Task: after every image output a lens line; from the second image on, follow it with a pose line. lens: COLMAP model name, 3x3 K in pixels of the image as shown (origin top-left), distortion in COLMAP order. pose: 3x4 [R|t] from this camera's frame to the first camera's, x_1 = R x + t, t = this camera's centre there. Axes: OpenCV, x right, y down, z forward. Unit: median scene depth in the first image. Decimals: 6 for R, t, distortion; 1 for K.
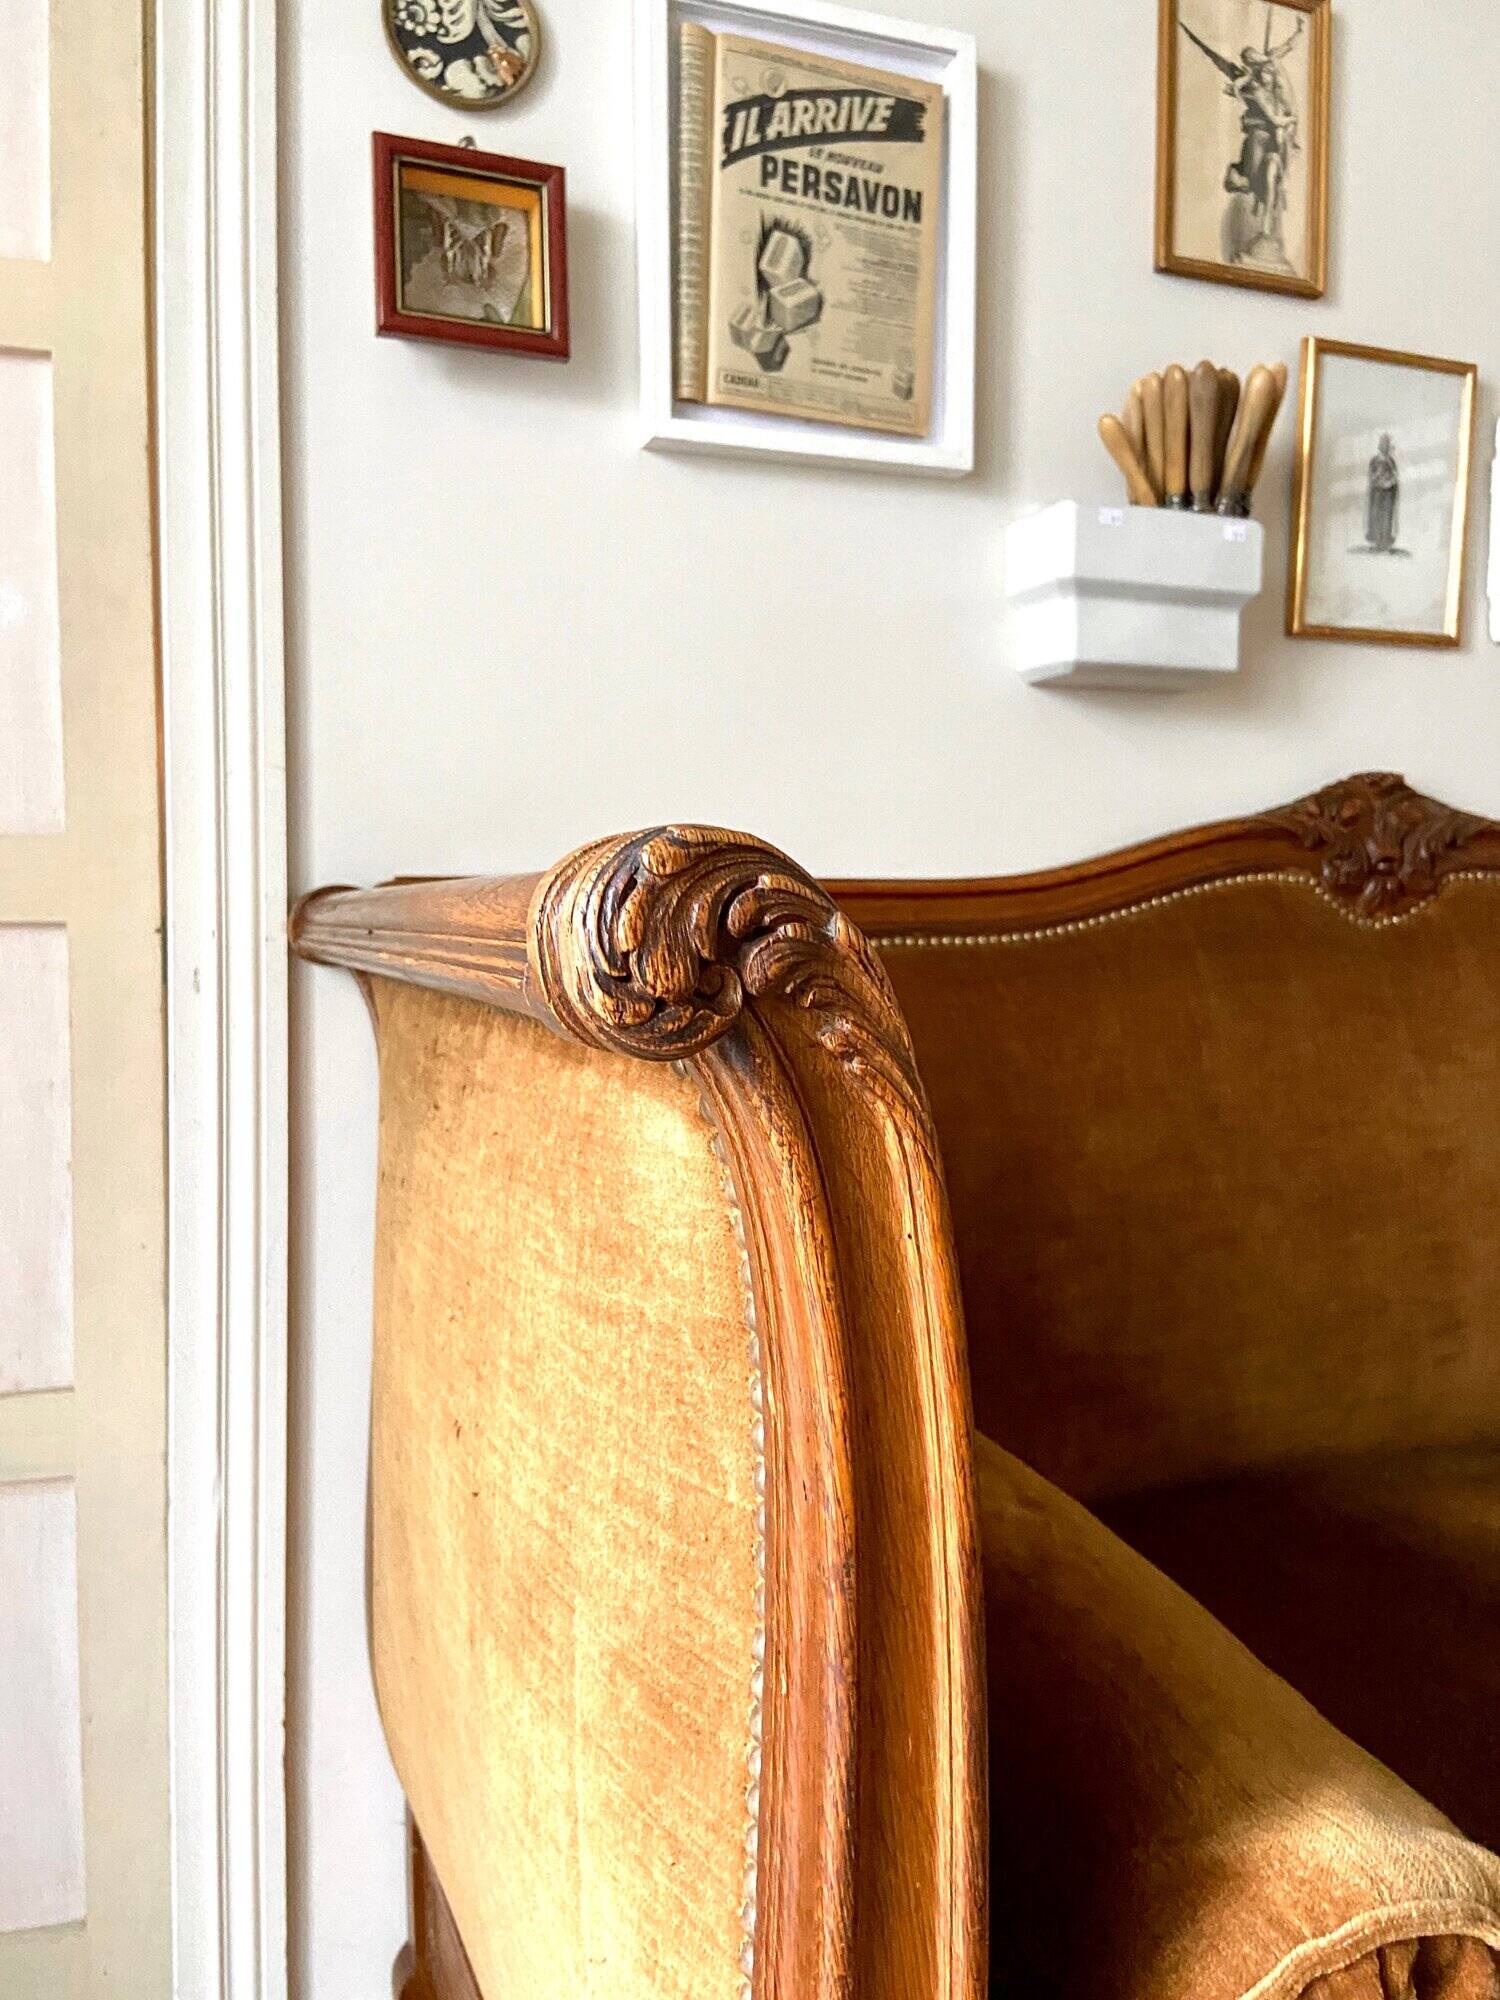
lens RADIAL K [[1508.2, 0, 746.5], [0, 1508.2, 970.8], [0, 0, 1]] dist [0.114289, -0.145201]
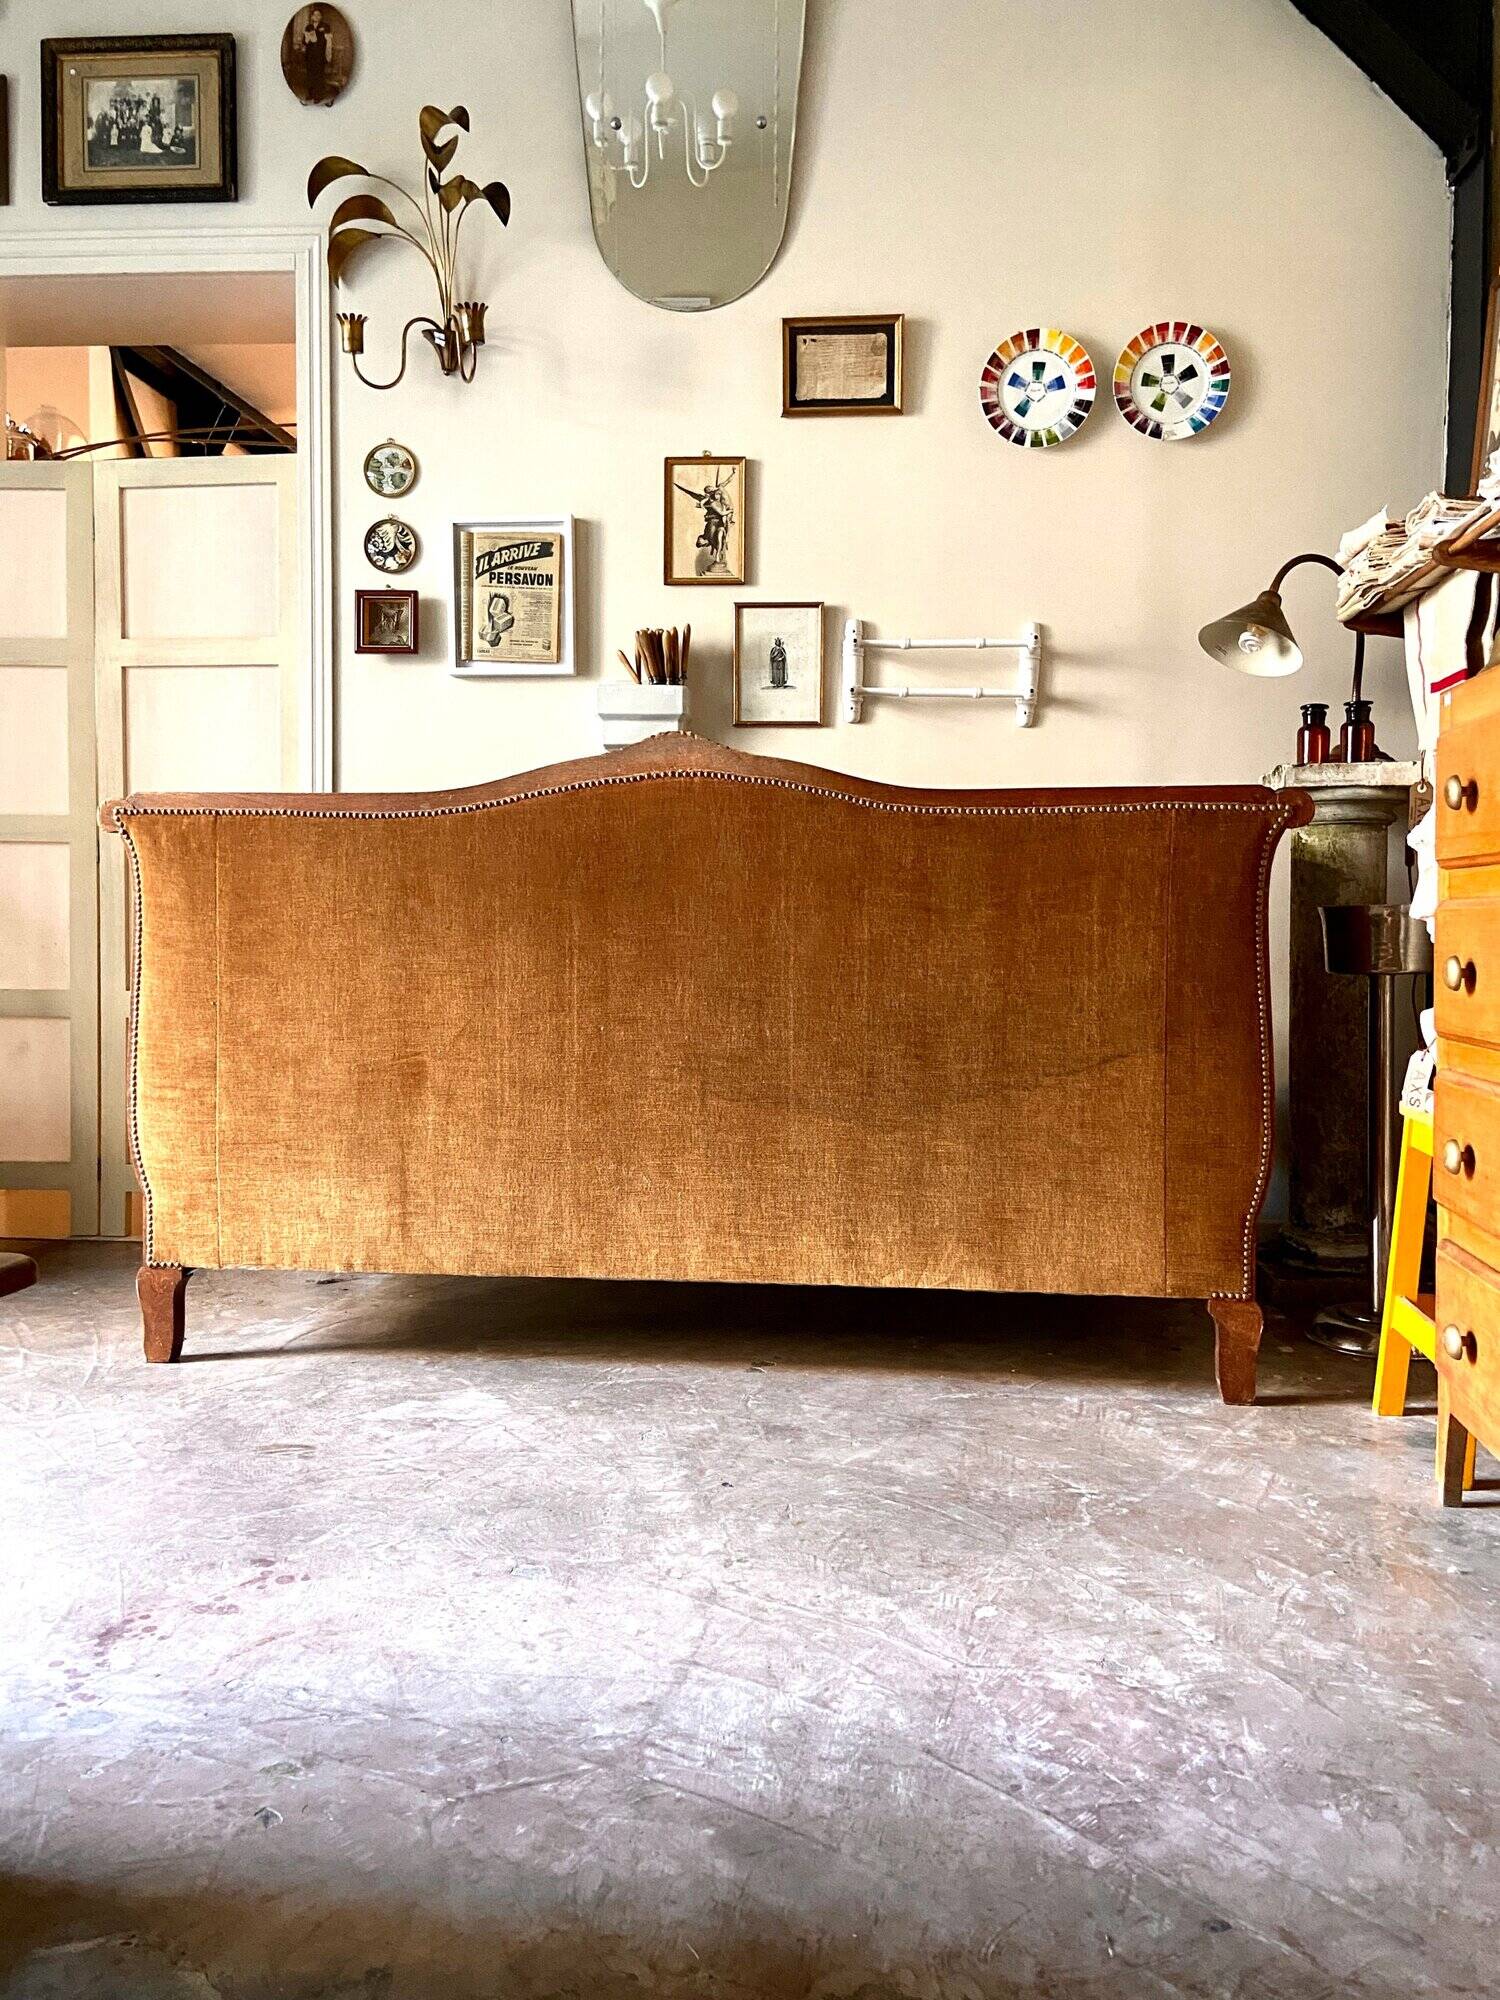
lens RADIAL K [[1508.2, 0, 761.3], [0, 1508.2, 980.8], [0, 0, 1]] dist [0.114289, -0.145201]
pose [[0.901446, 0.024226, -0.432214, 1.603998], [-0.025273, 0.999675, 0.003321, 0.188782], [0.432154, 0.007930, 0.901765, -1.238760]]
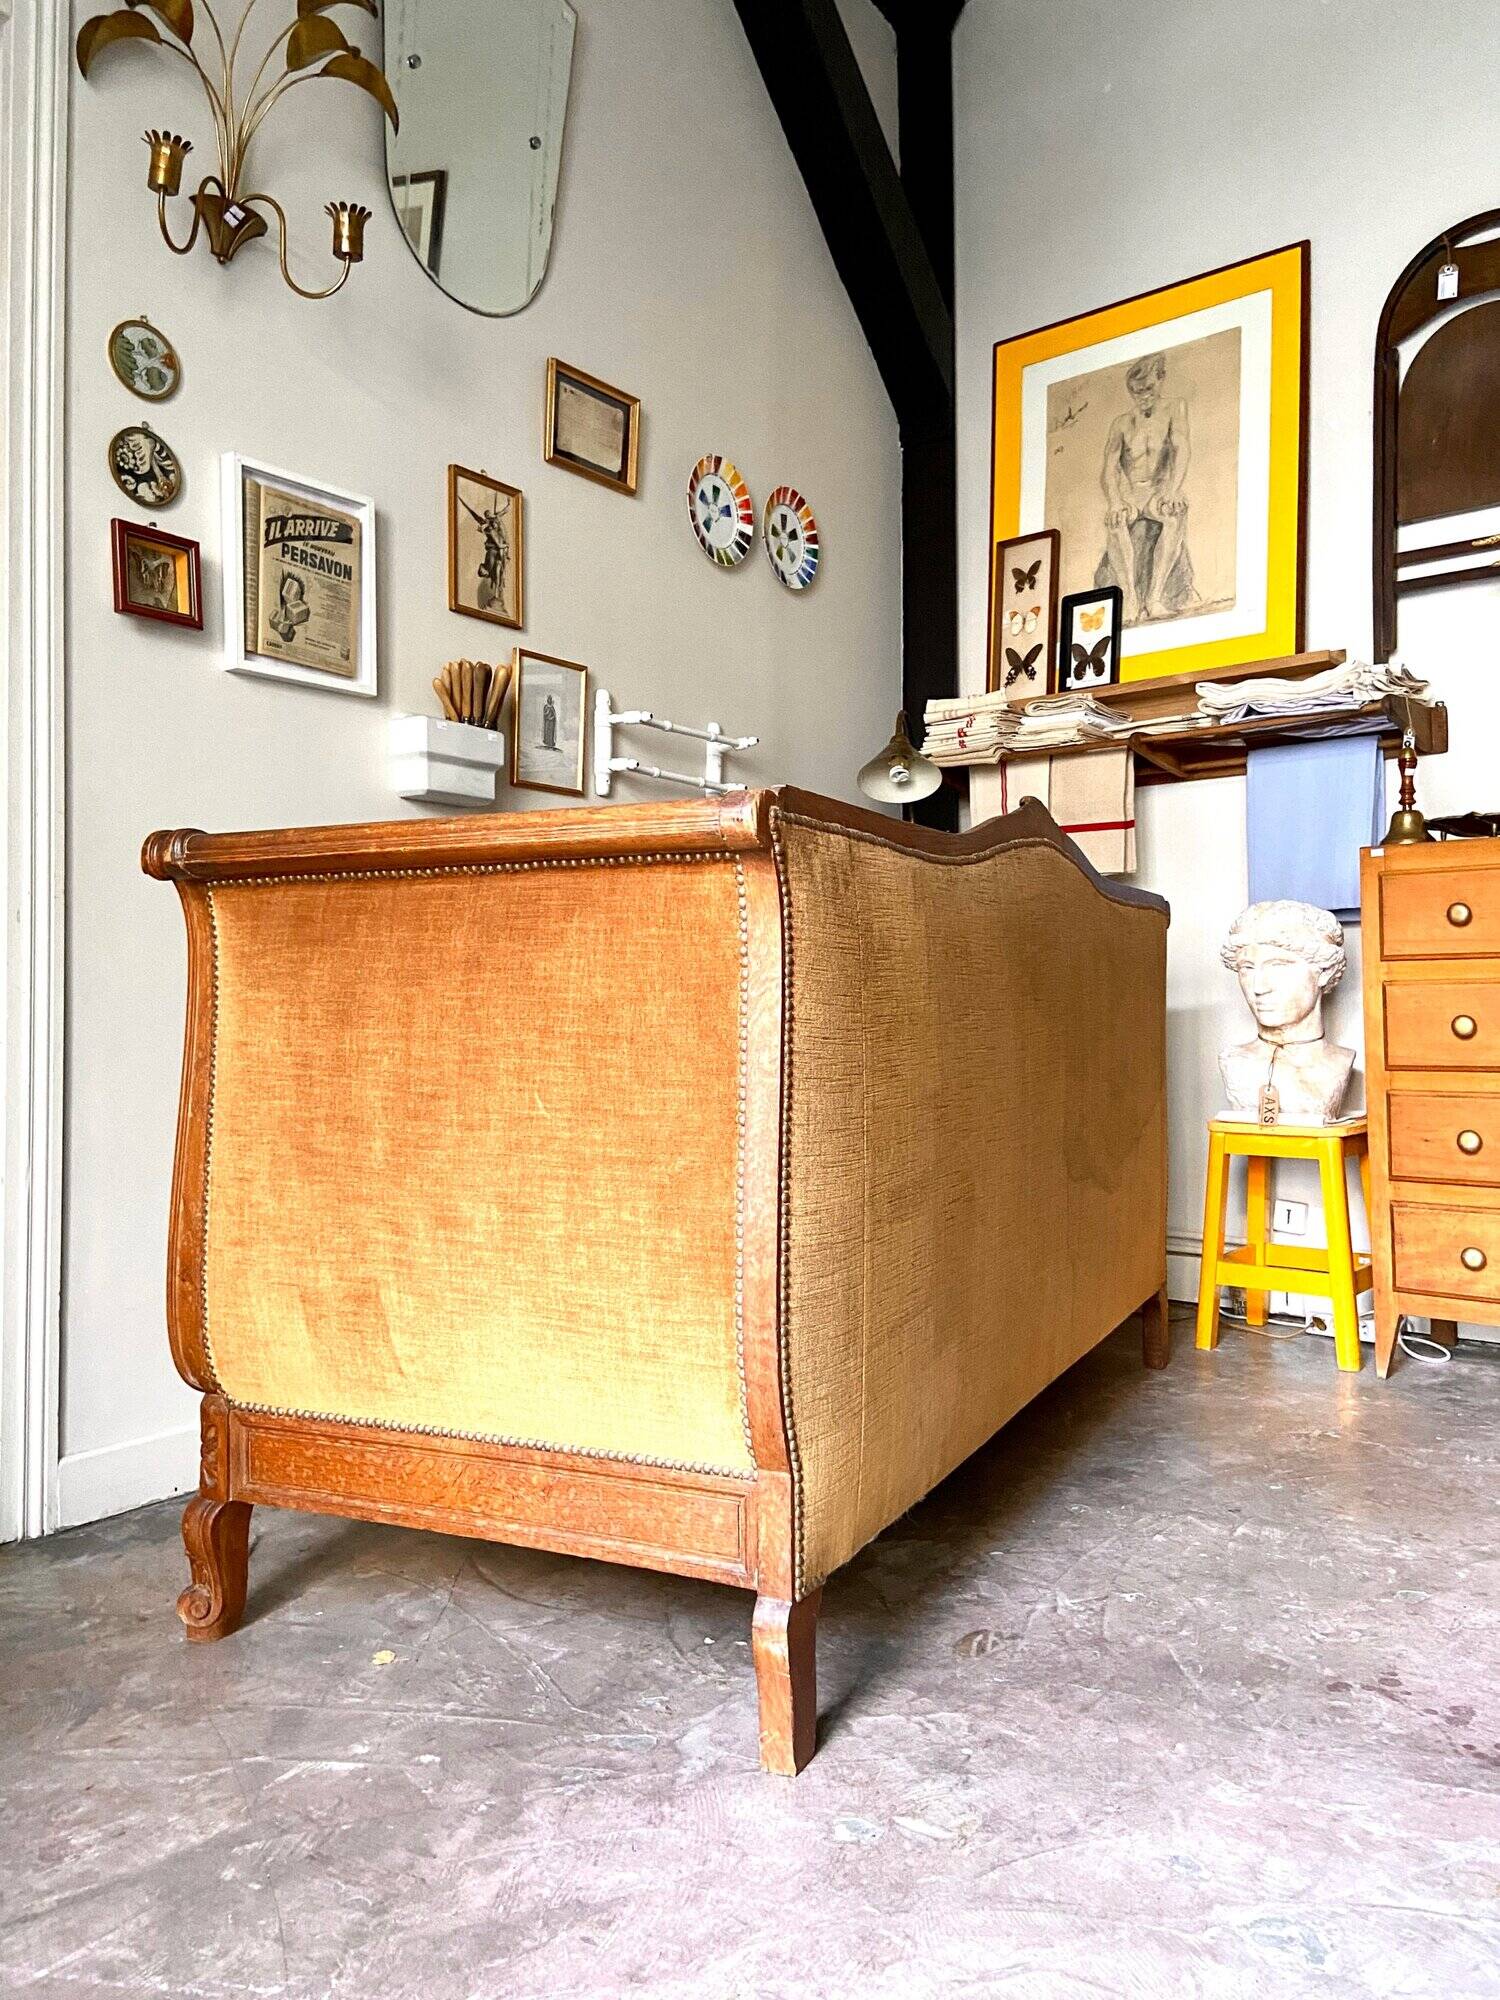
lens RADIAL K [[1508.2, 0, 762.9], [0, 1508.2, 977.8], [0, 0, 1]] dist [0.114289, -0.145201]
pose [[0.841920, 0.005589, 0.539574, -0.539418], [0.029308, 0.997997, -0.056067, 0.194947], [-0.538806, 0.063017, 0.840069, -1.036610]]
